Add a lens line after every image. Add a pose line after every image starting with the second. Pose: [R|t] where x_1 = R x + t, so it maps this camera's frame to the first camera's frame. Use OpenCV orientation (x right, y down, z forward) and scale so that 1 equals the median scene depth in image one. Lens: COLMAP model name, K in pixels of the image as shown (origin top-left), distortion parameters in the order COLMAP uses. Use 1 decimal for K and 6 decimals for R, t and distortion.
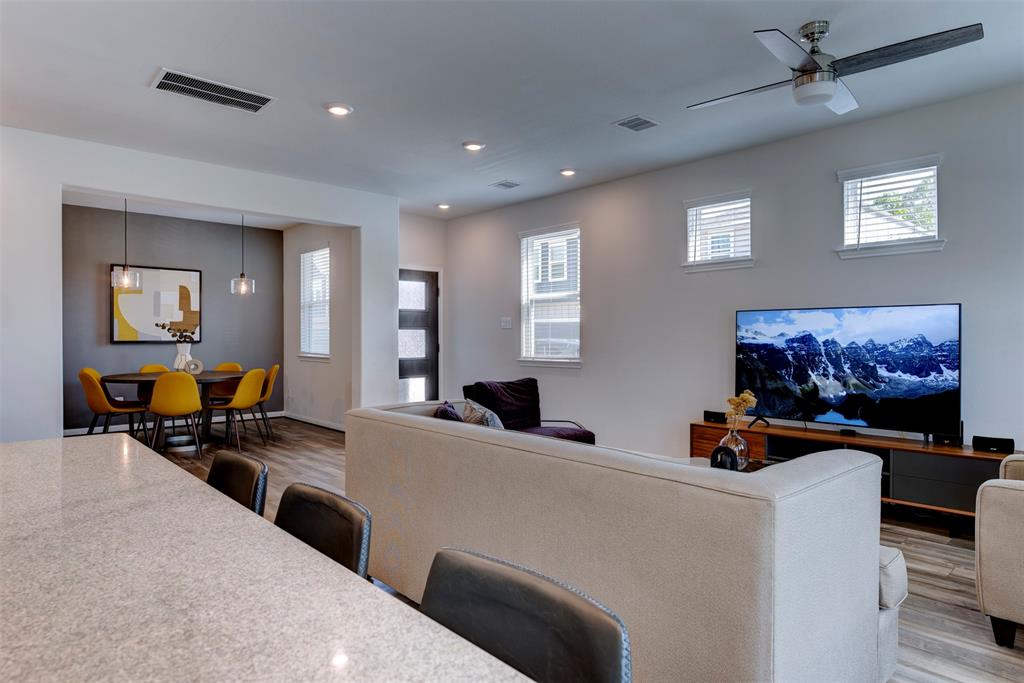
lens RADIAL K [[594.3, 0, 509.9], [0, 594.3, 337.9], [0, 0, 1]] dist [-0.003417, 0.000599]
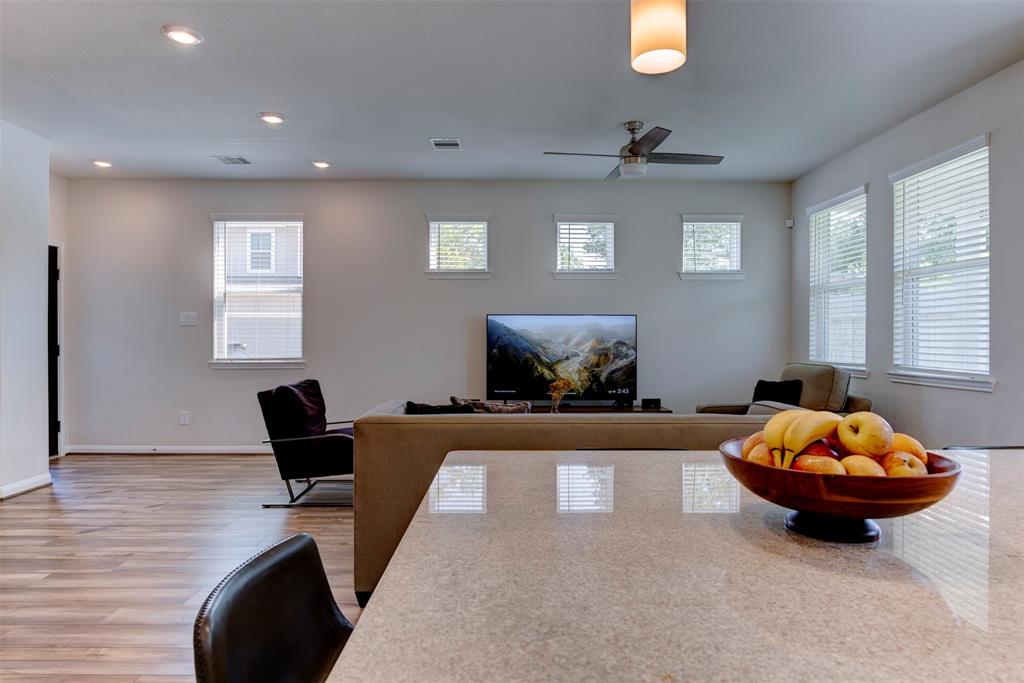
lens RADIAL K [[594.3, 0, 509.9], [0, 594.3, 337.9], [0, 0, 1]] dist [-0.003417, 0.000599]
pose [[0.670896, -0.000770, 0.741551, -0.472723], [-0.000583, 0.999999, 0.001566, 0.000071], [-0.741551, -0.001483, 0.670895, 0.149318]]
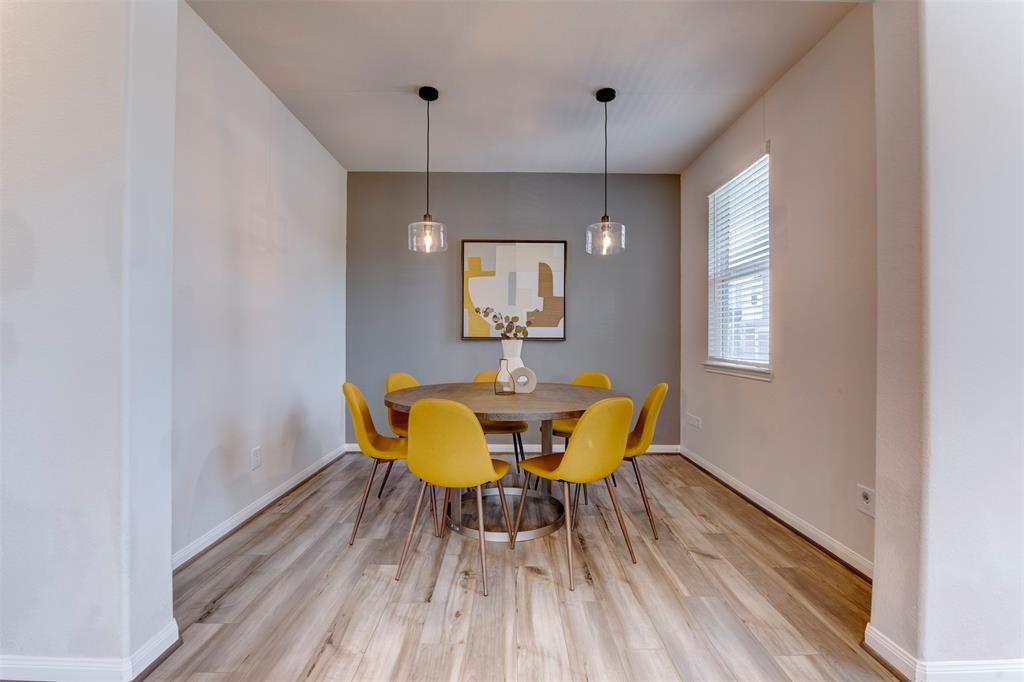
lens RADIAL K [[447.6, 0, 512.0], [0, 447.6, 341.0], [0, 0, 1]] dist [-0.015796, -0.000351]
pose [[0.742109, 0.005819, -0.670254, -0.335151], [-0.007059, 0.999975, 0.000865, 0.013630], [0.670242, 0.004090, 0.742131, 0.907953]]
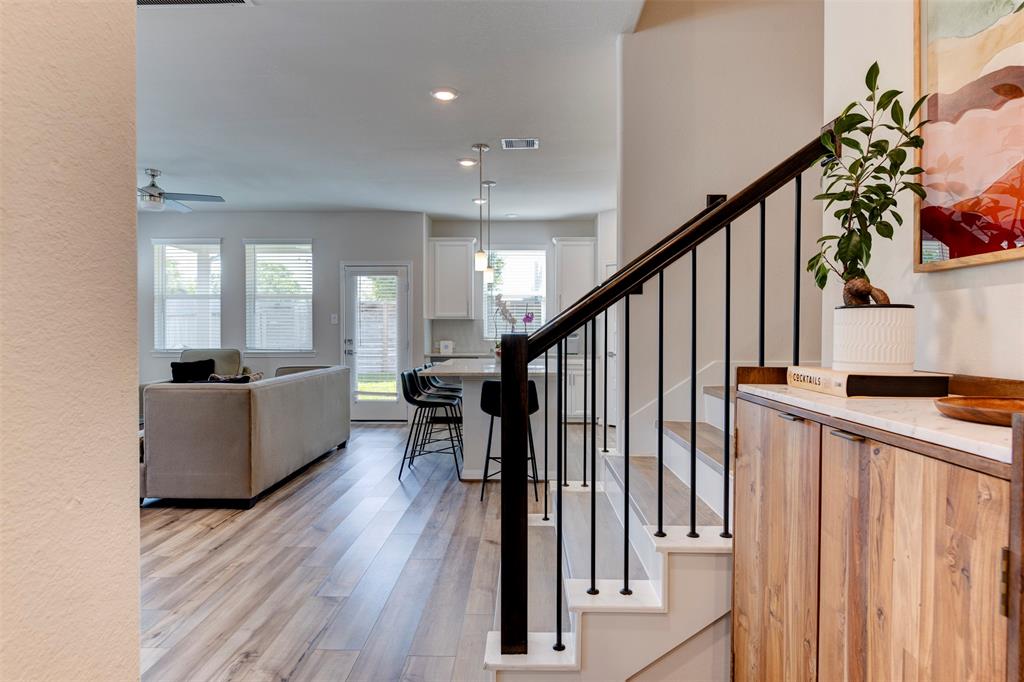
lens RADIAL K [[562.6, 0, 510.8], [0, 562.6, 337.5], [0, 0, 1]] dist [-0.001219, -0.000715]
pose [[-0.720663, -0.009007, 0.693227, -0.971578], [-0.000191, 0.999918, 0.012794, -0.004585], [-0.693285, 0.009088, -0.720606, 0.924812]]
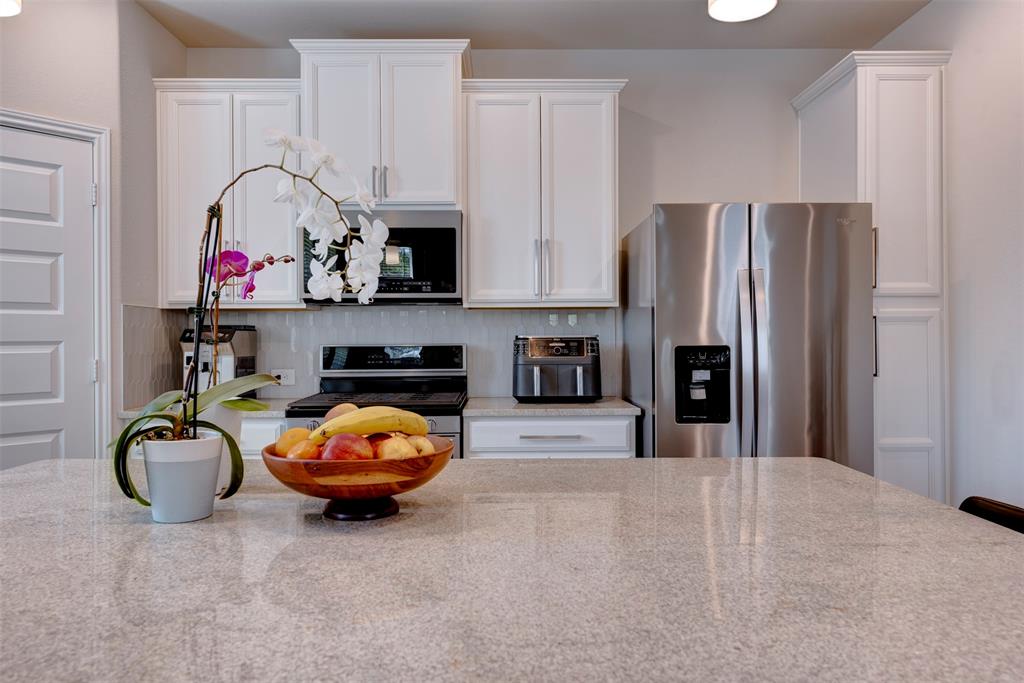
lens RADIAL K [[675.2, 0, 511.5], [0, 675.2, 338.5], [0, 0, 1]] dist [0.001660, -0.000048]
pose [[-0.666630, 0.000226, -0.745388, -0.052660], [0.001517, 0.999998, -0.001053, -0.001257], [0.745387, -0.001833, -0.666630, 0.351031]]
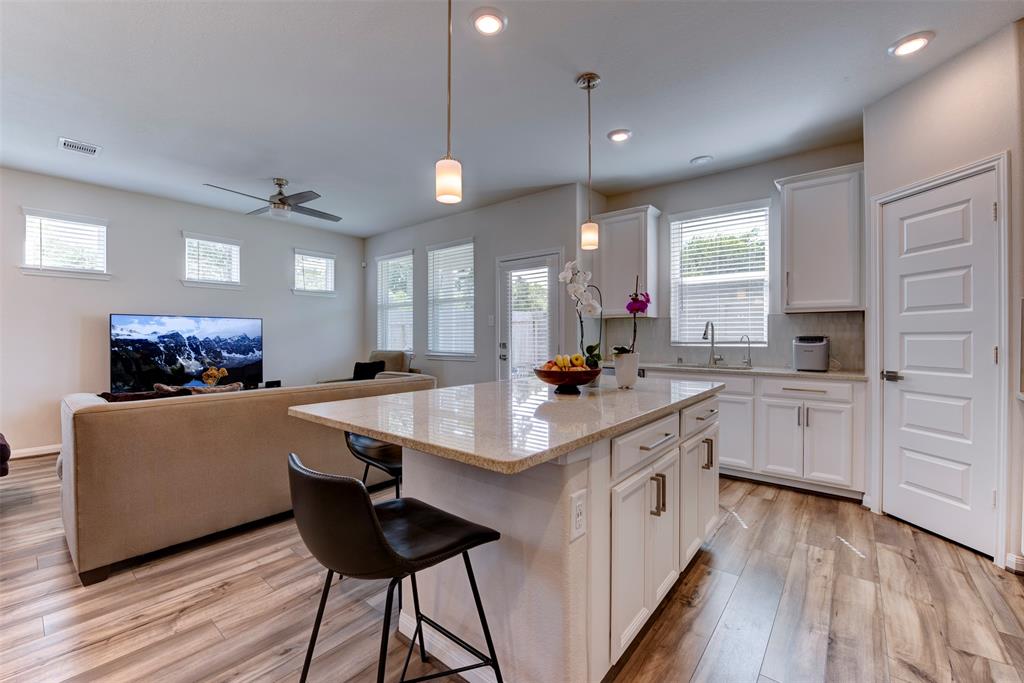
lens RADIAL K [[418.1, 0, 510.3], [0, 418.1, 340.8], [0, 0, 1]] dist [-0.018615, -0.000550]
pose [[-0.140633, -0.008377, 0.990026, -0.608602], [0.000980, 0.999963, 0.008601, 0.005923], [-0.990061, 0.002179, -0.140620, 0.260021]]
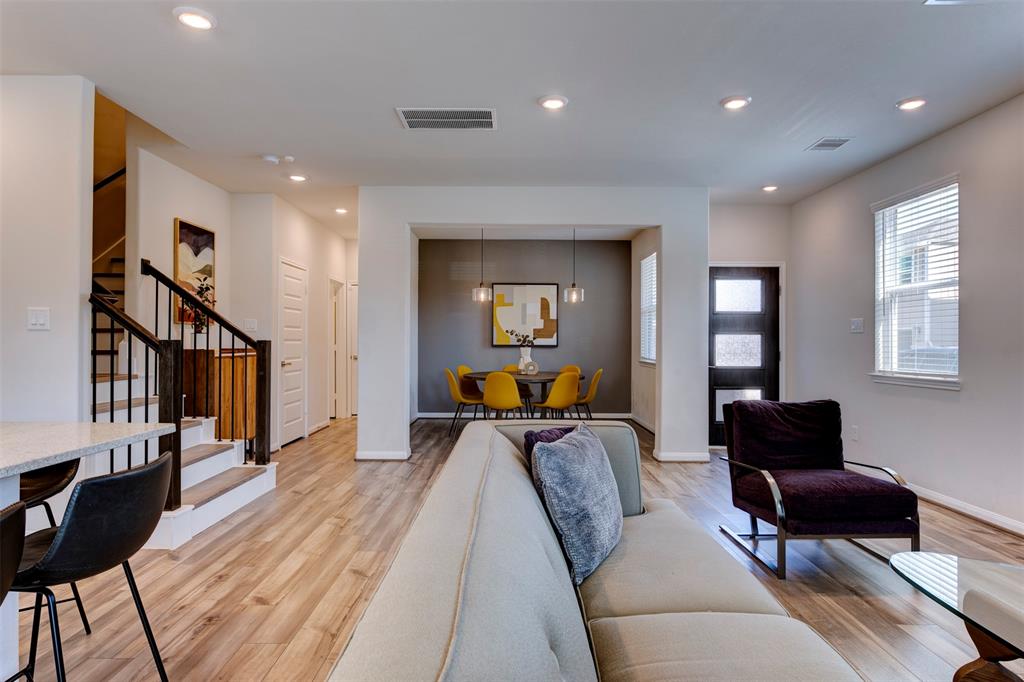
lens RADIAL K [[554.5, 0, 509.6], [0, 554.5, 339.0], [0, 0, 1]] dist [-0.001570, -0.000157]
pose [[0.736874, 0.000435, -0.676030, 0.216361], [-0.005462, 0.999971, -0.005310, -0.001793], [0.676008, 0.007605, 0.736855, 0.250204]]
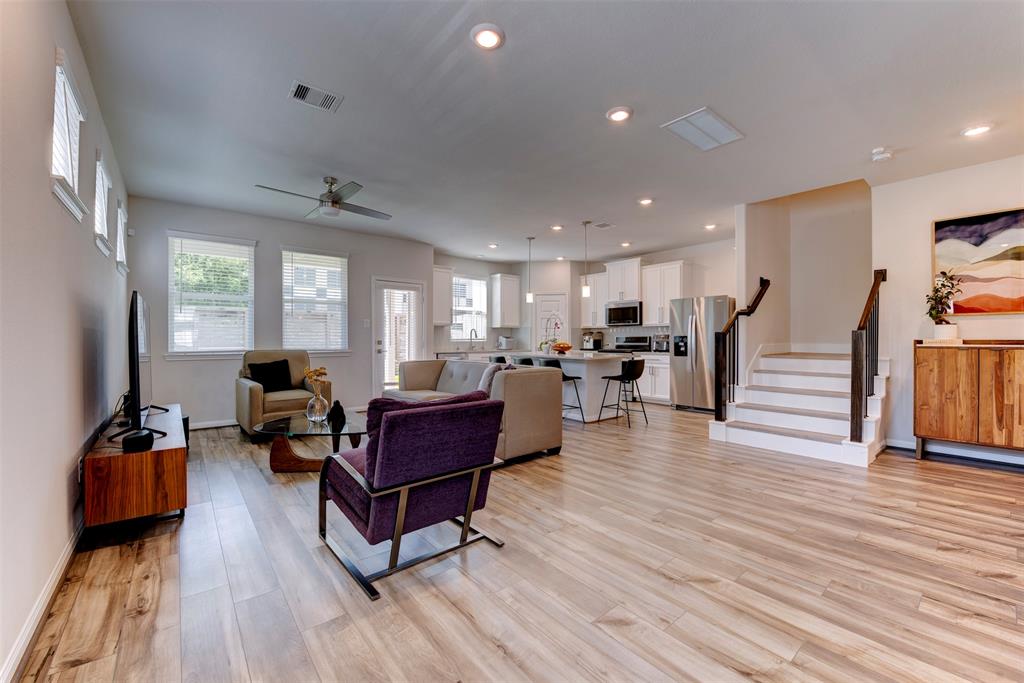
lens RADIAL K [[407.9, 0, 511.2], [0, 407.9, 341.1], [0, 0, 1]] dist [-0.019525, -0.000222]
pose [[-0.998599, -0.000848, 0.052909, -0.109818], [-0.000531, 0.999982, 0.006010, 0.013455], [-0.052914, 0.005973, -0.998581, 1.440182]]
